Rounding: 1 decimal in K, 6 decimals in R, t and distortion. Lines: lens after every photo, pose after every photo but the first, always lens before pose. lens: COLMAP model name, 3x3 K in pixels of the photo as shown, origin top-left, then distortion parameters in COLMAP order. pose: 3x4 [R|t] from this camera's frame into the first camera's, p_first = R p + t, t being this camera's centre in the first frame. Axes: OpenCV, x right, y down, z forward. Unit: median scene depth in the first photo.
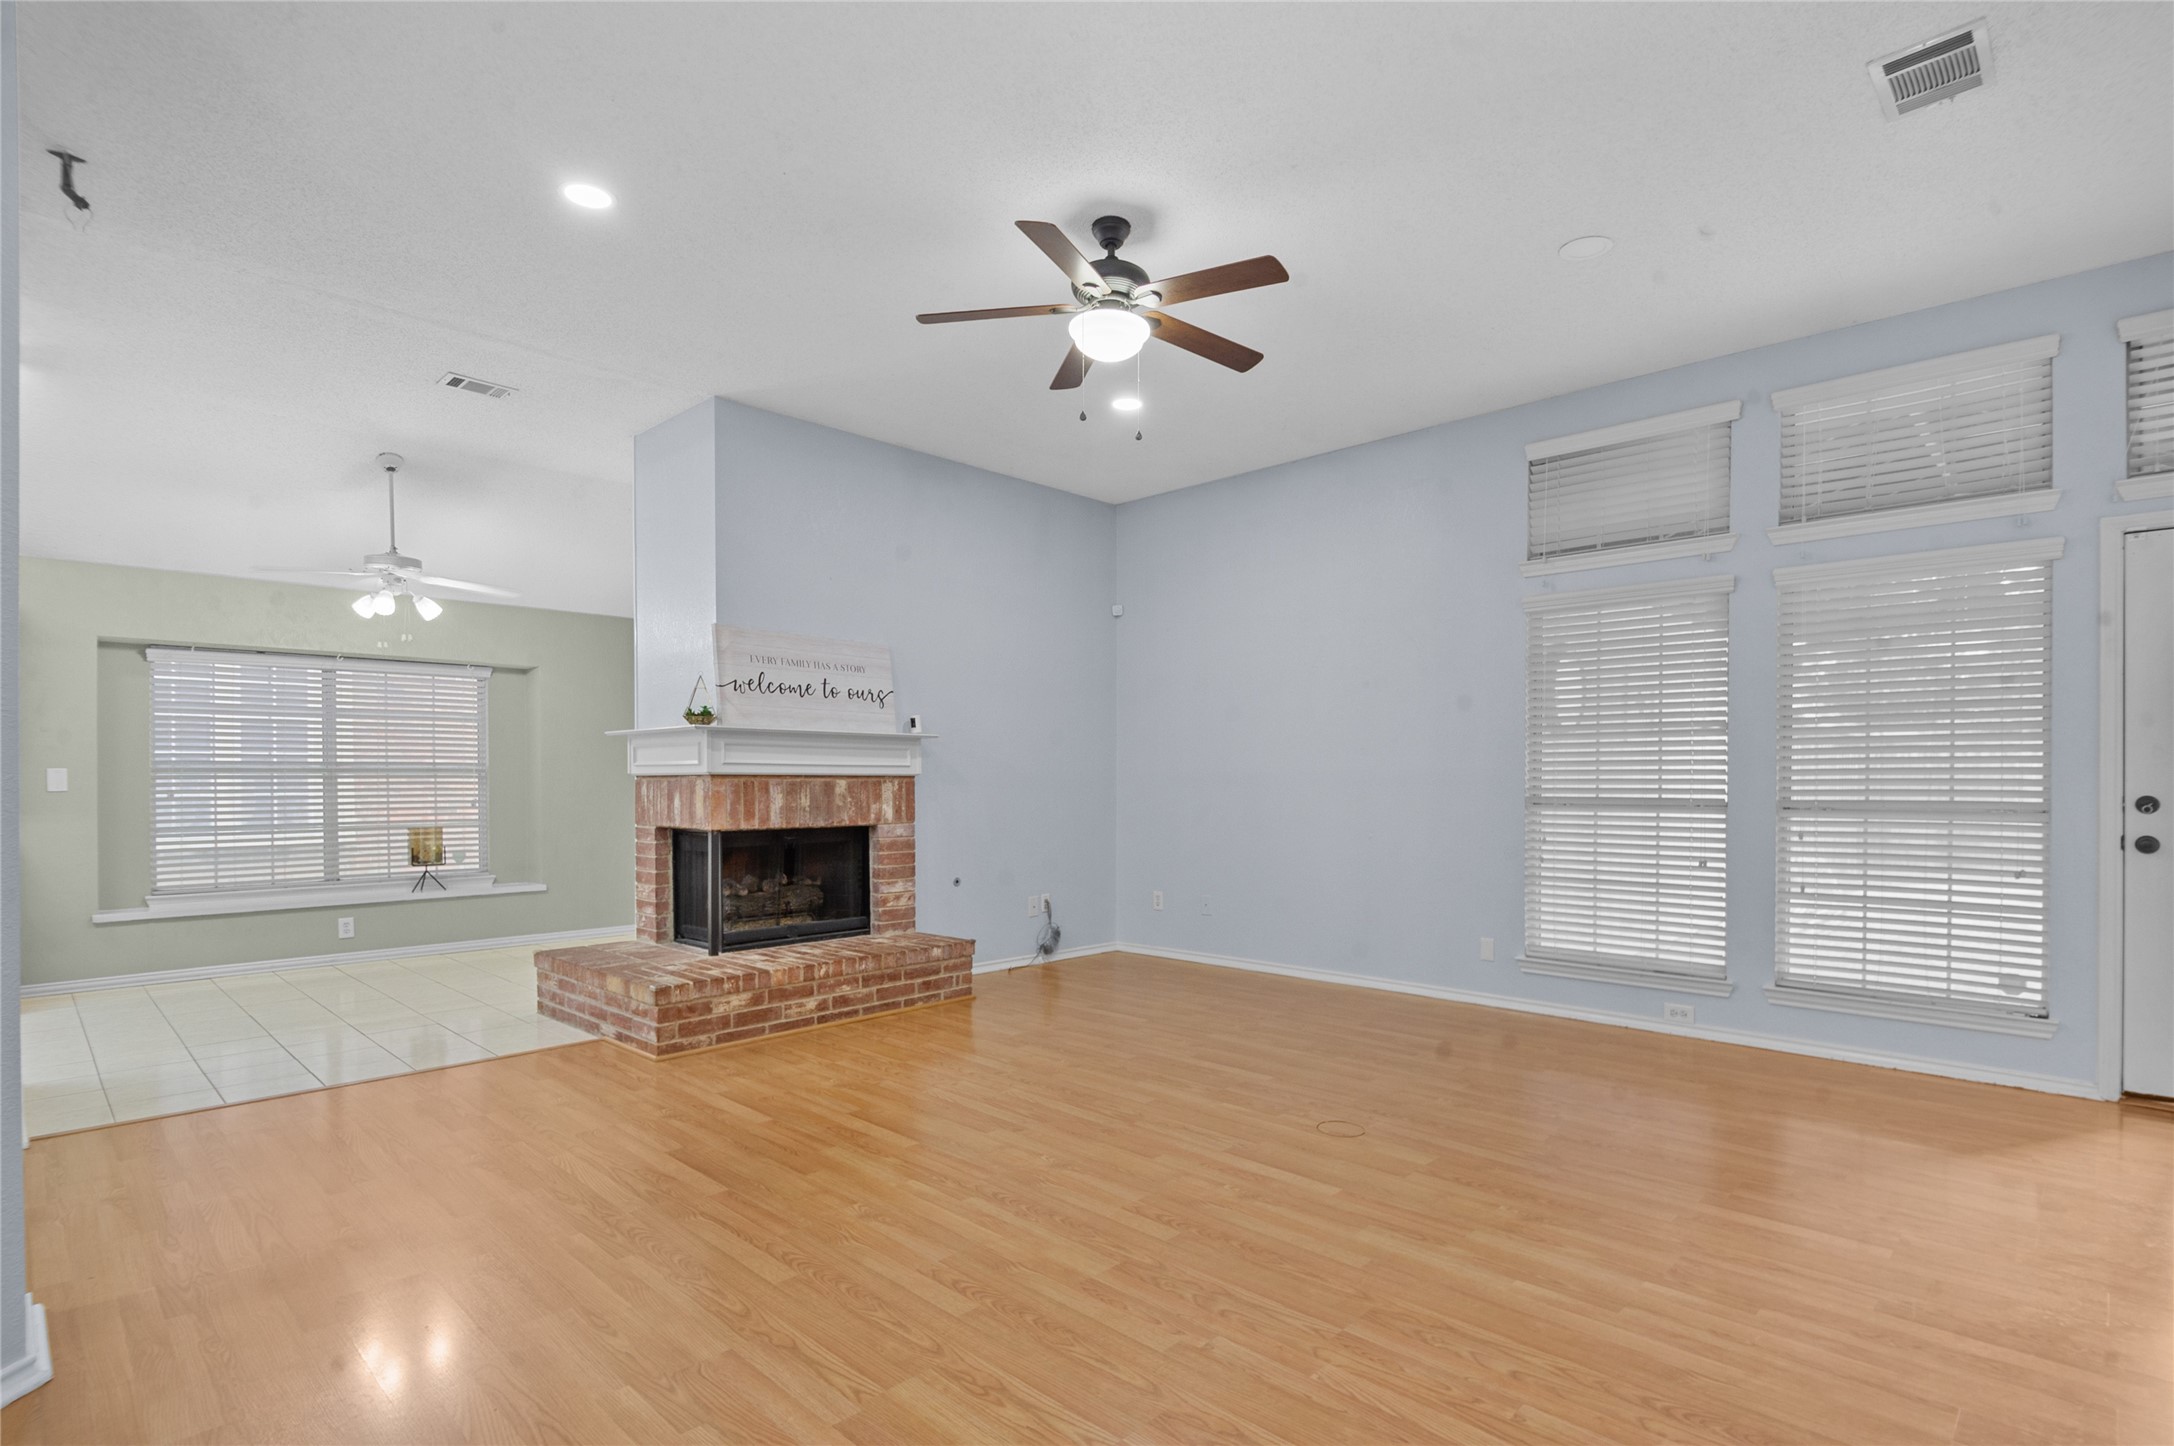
lens RADIAL K [[1050.2, 0, 1107.5], [0, 1050.2, 798.6], [0, 0, 1]] dist [0.030949, -0.033403]
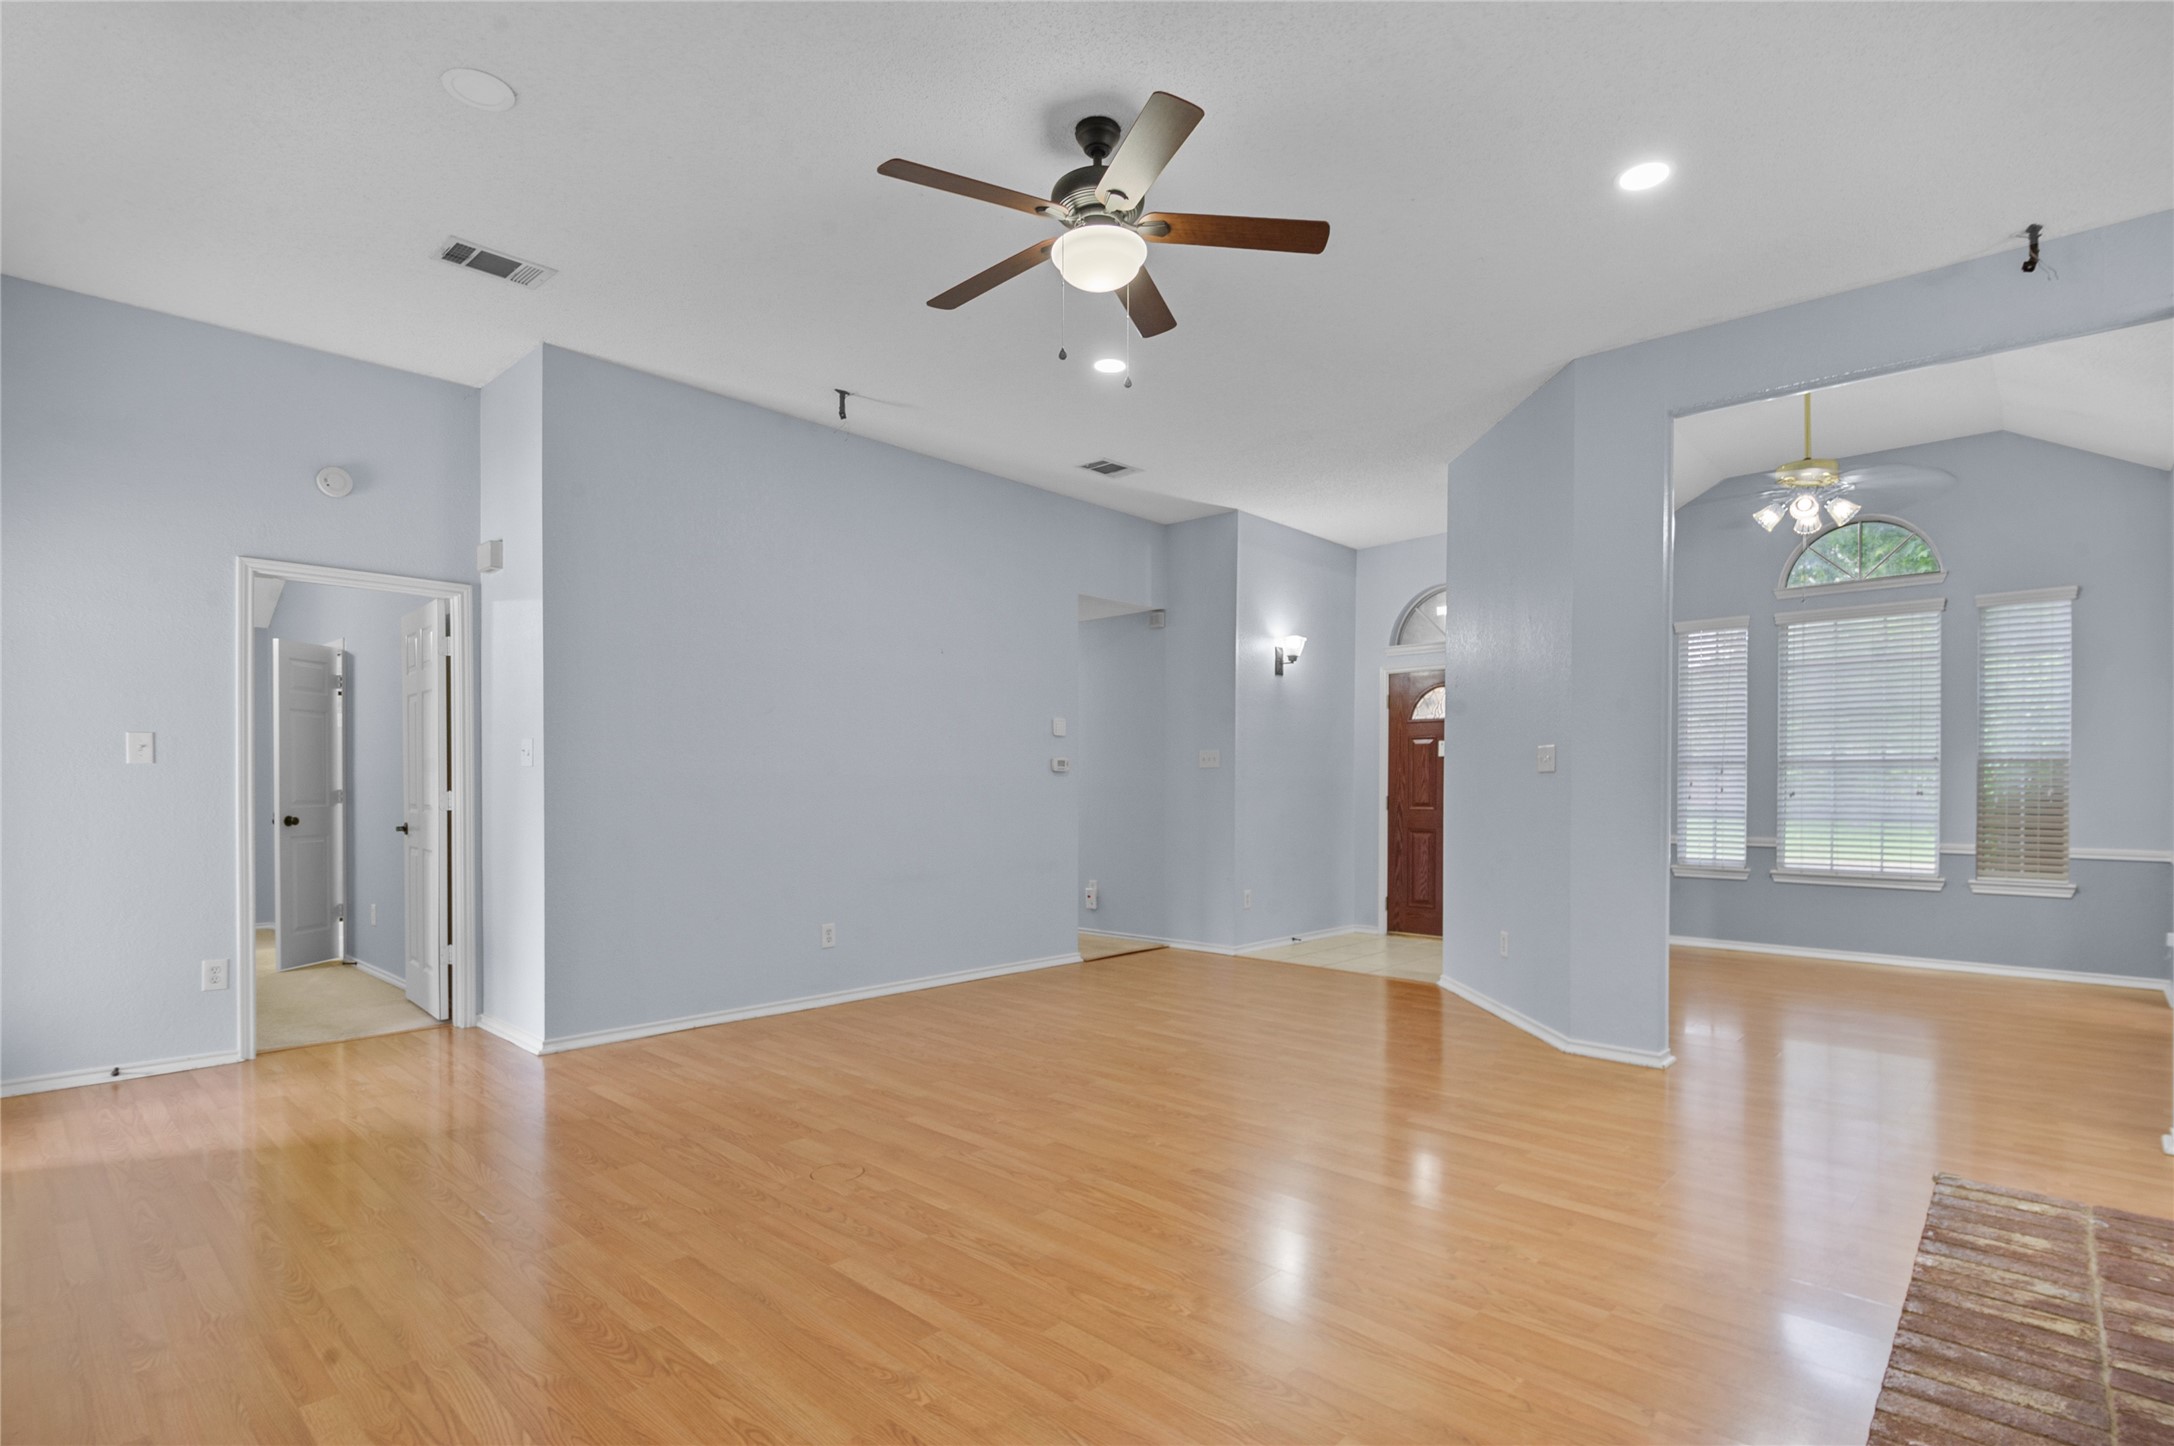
lens RADIAL K [[1050.2, 0, 1107.5], [0, 1050.2, 798.6], [0, 0, 1]] dist [0.030949, -0.033403]
pose [[-0.999807, -0.005523, -0.018868, 0.007141], [-0.006025, 0.999626, 0.026688, -0.019525], [0.018713, 0.026797, -0.999466, 1.253191]]
